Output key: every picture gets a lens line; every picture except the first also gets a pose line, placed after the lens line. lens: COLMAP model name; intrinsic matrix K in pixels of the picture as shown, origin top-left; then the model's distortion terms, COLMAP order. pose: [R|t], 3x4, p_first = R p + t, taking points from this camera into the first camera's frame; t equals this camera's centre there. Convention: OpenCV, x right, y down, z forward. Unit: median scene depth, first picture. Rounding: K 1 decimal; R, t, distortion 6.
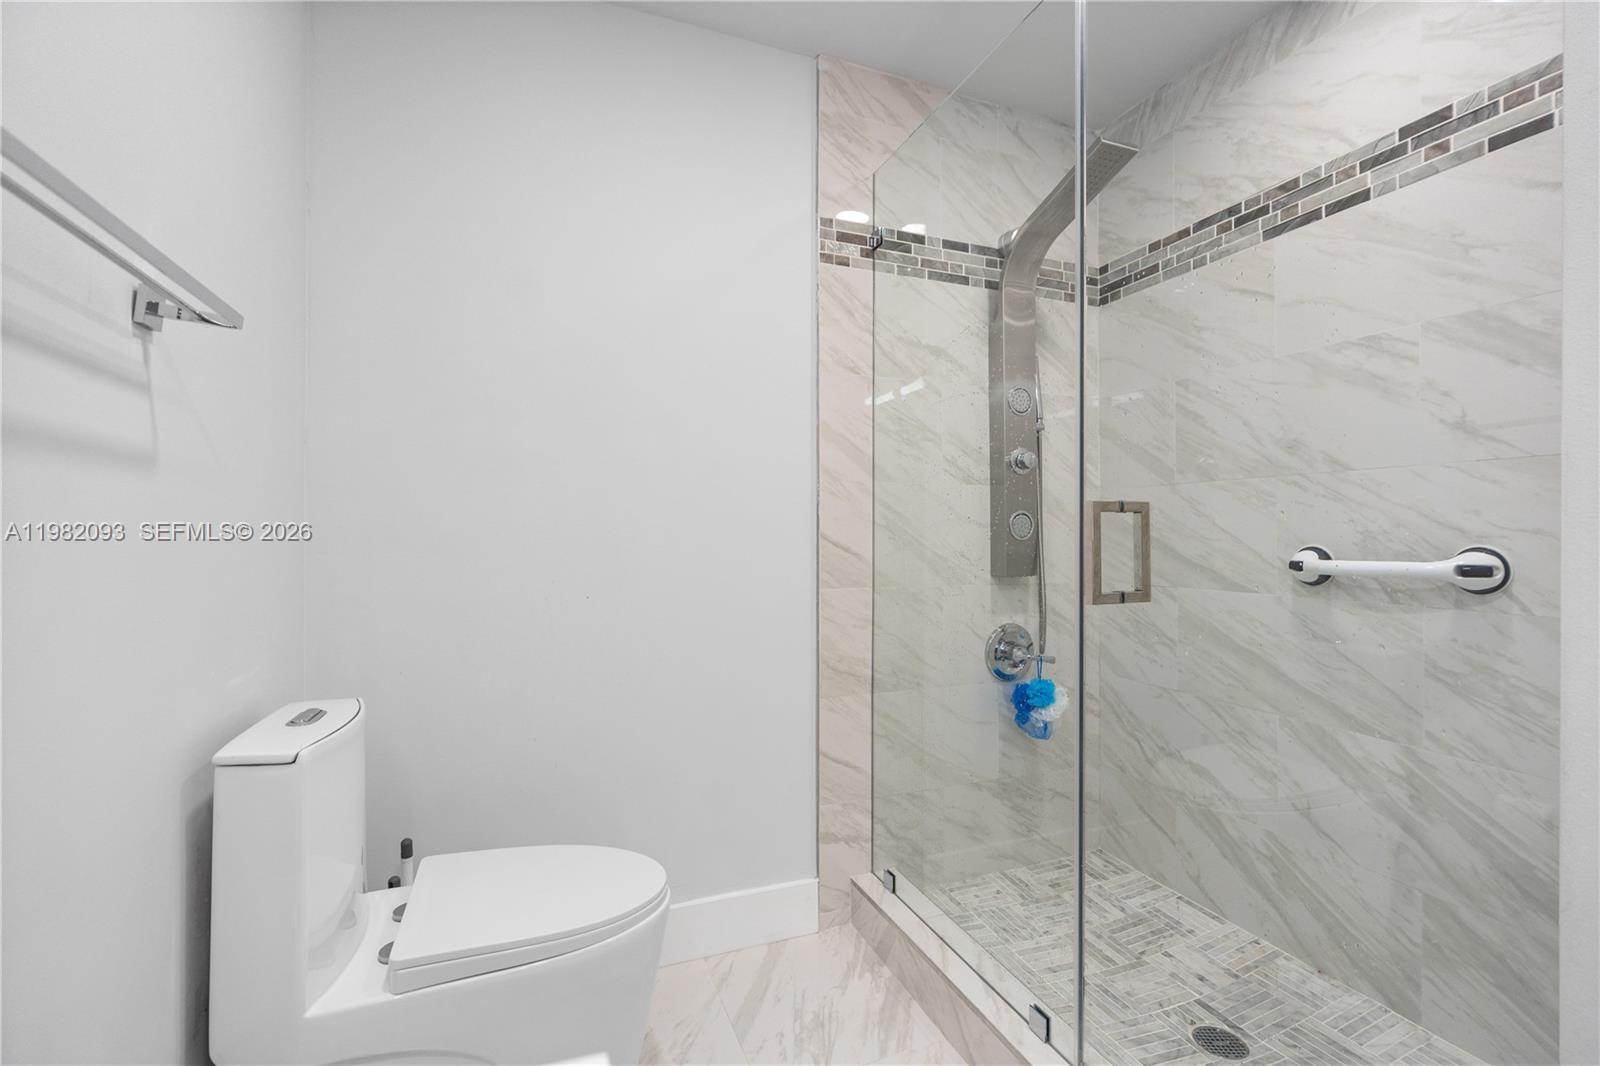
lens RADIAL K [[703.8, 0, 804.5], [0, 703.8, 546.6], [0, 0, 1]] dist [-0.001268, 0.001227]
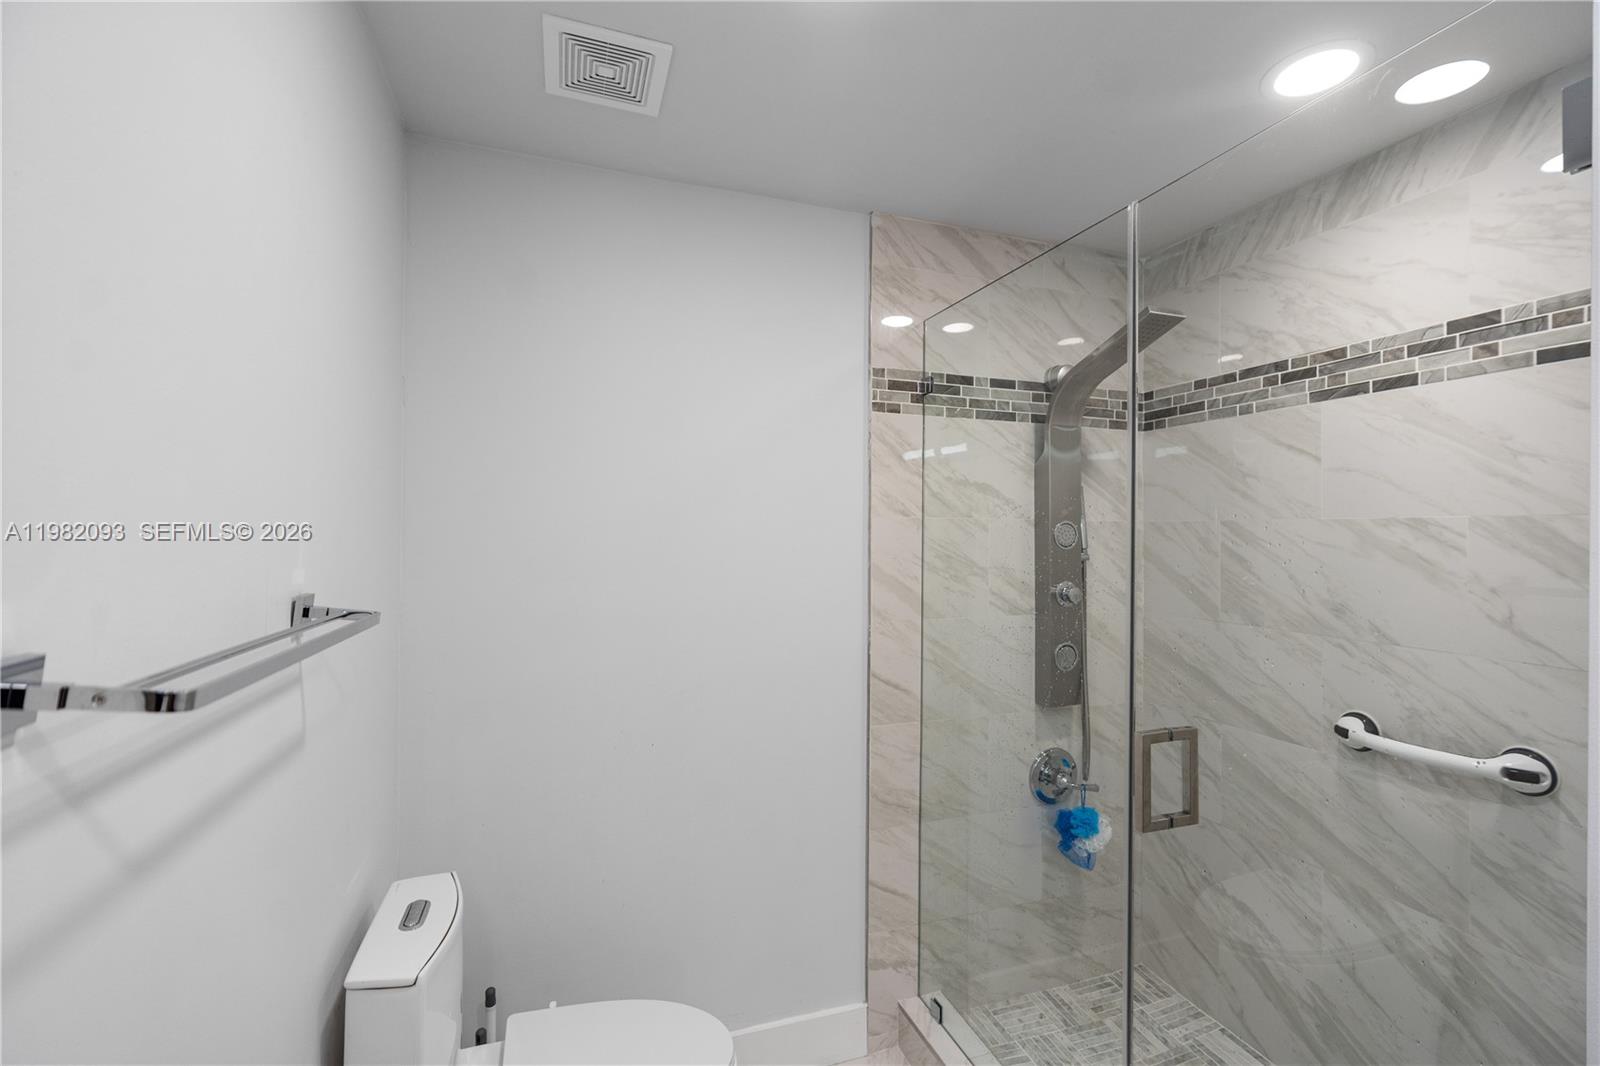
lens RADIAL K [[707.6, 0, 802.9], [0, 707.6, 536.4], [0, 0, 1]] dist [-0.000715, 0.000859]
pose [[0.999082, 0.006341, -0.042373, -0.036798], [-0.006439, 0.999977, -0.002189, -0.225273], [0.042358, 0.002460, 0.999099, -0.054030]]
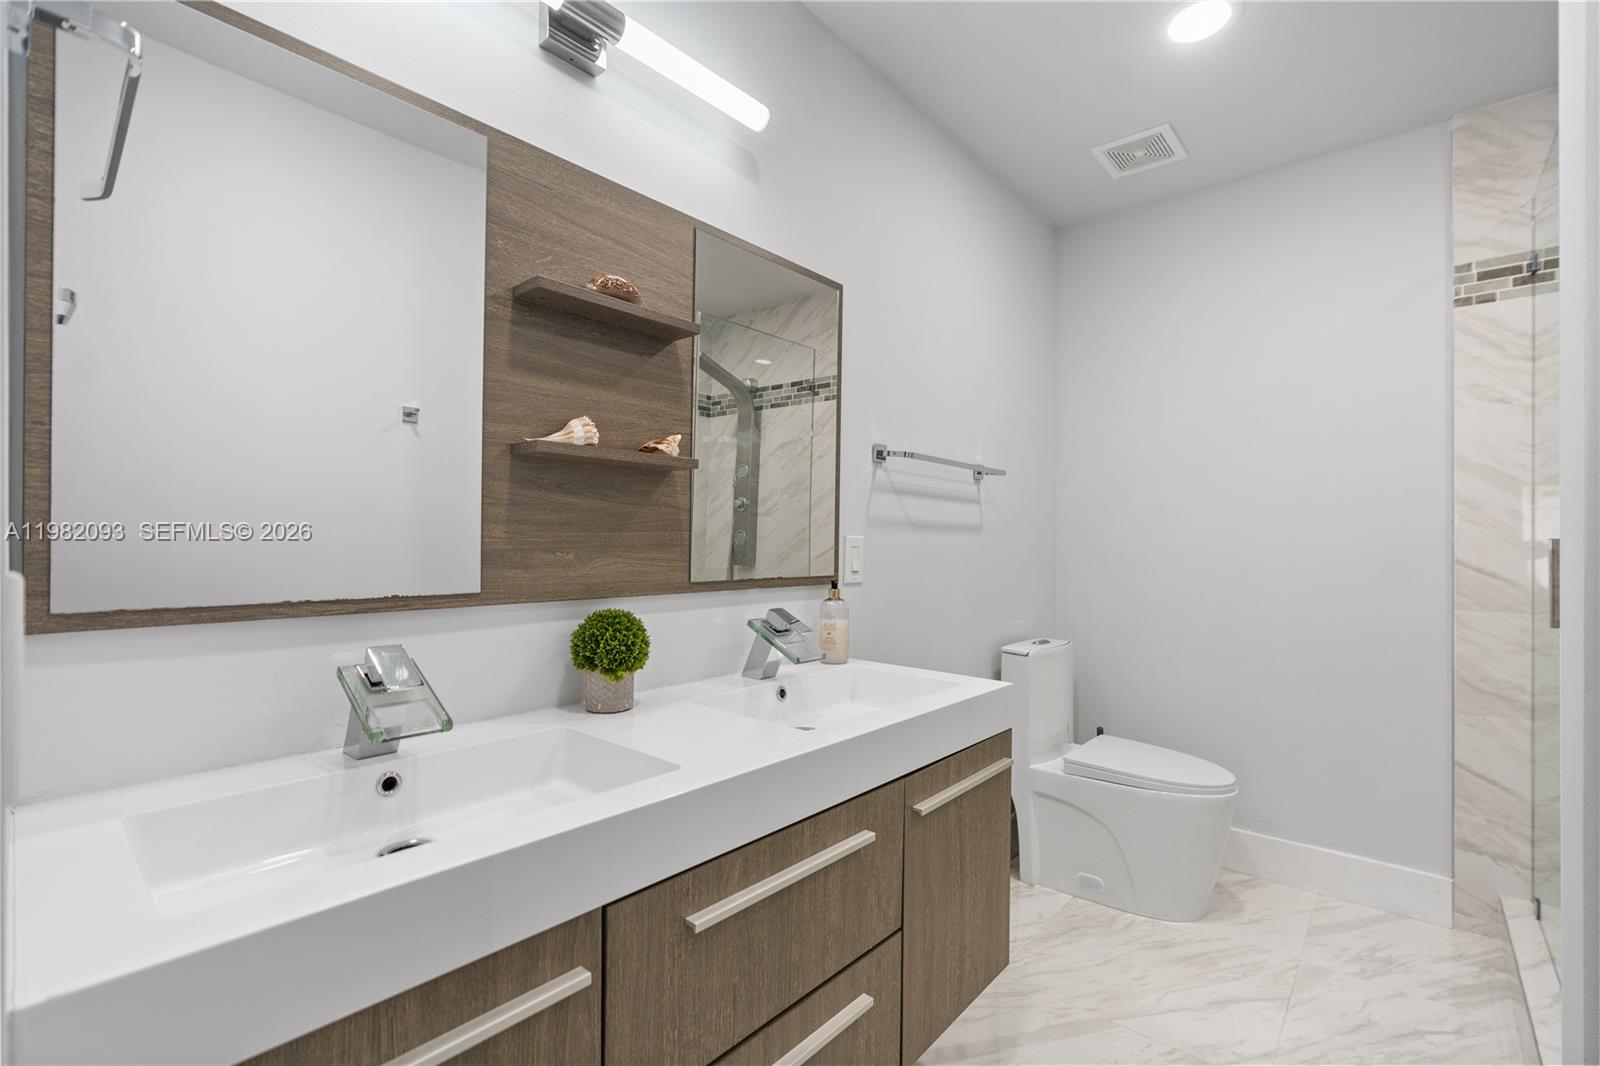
lens RADIAL K [[718.1, 0, 800.0], [0, 718.1, 533.0], [0, 0, 1]] dist [-0.001253, 0.001056]
pose [[0.467088, -0.008538, -0.884170, 0.547932], [-0.004404, 0.999919, -0.011983, -0.042323], [0.884200, 0.009491, 0.467012, -0.417585]]
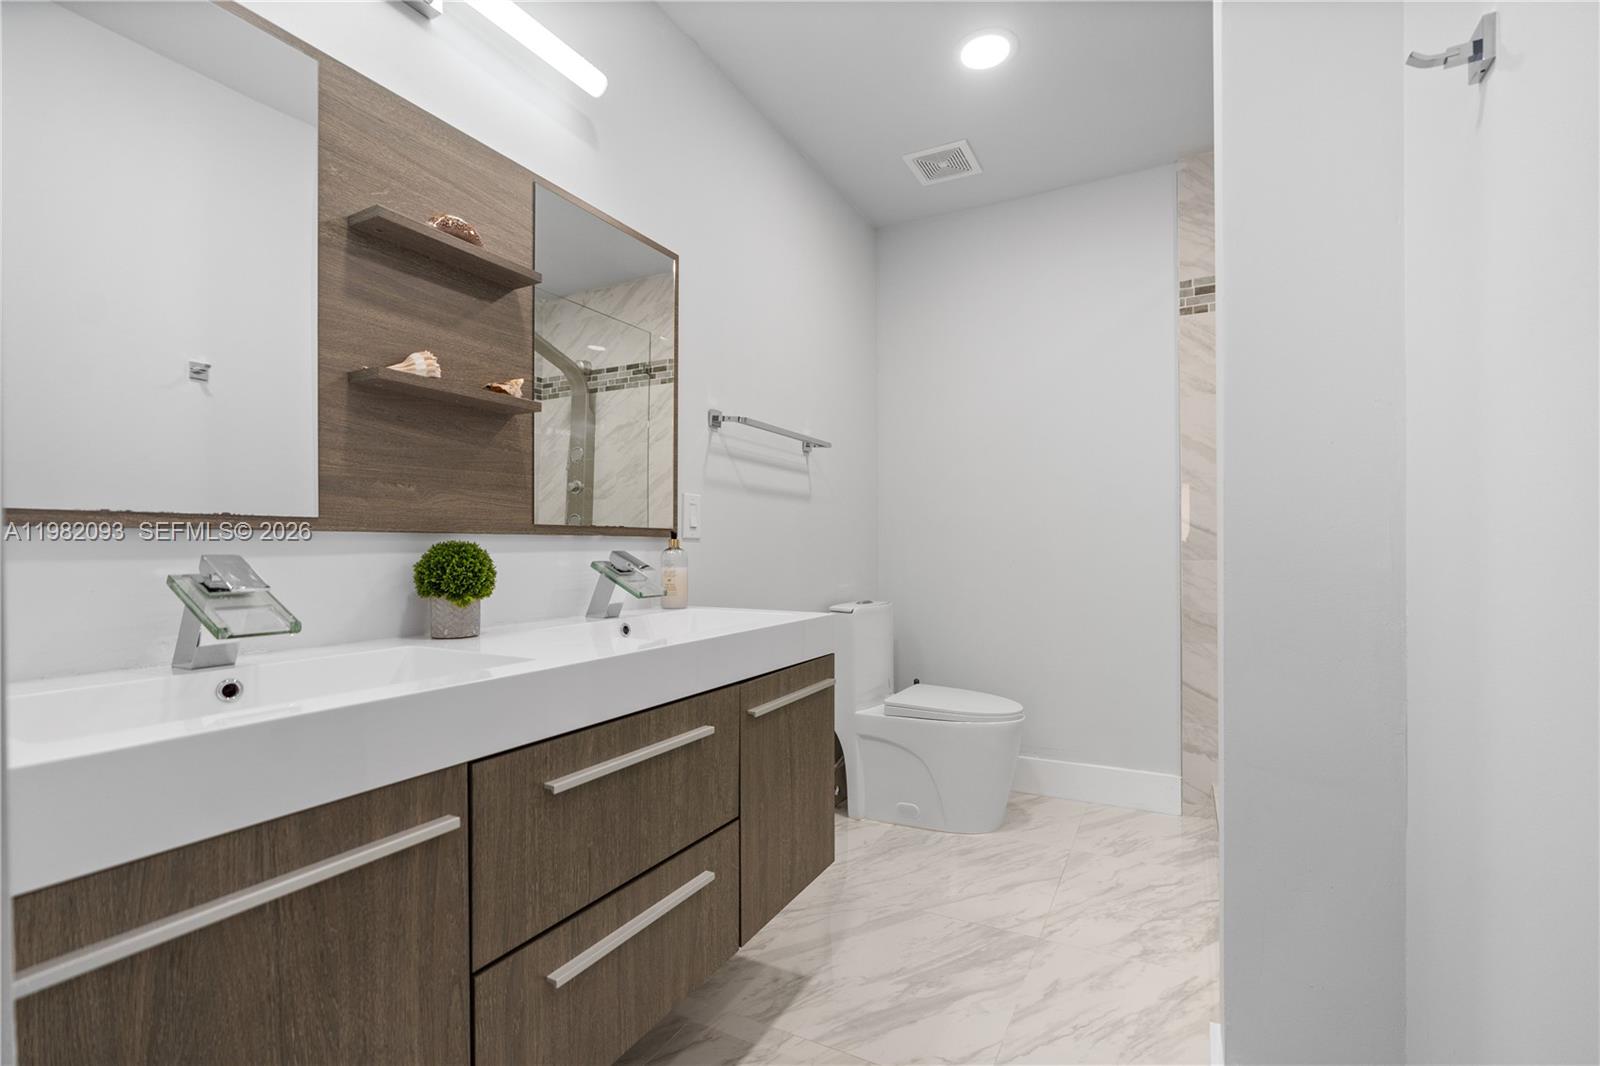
lens RADIAL K [[726.0, 0, 800.0], [0, 726.0, 545.1], [0, 0, 1]] dist [-0.013693, 0.012221]
pose [[0.651052, -0.008660, -0.758983, 0.616594], [0.009014, 0.999953, -0.003677, 0.031190], [0.758979, -0.004448, 0.651100, -0.461834]]
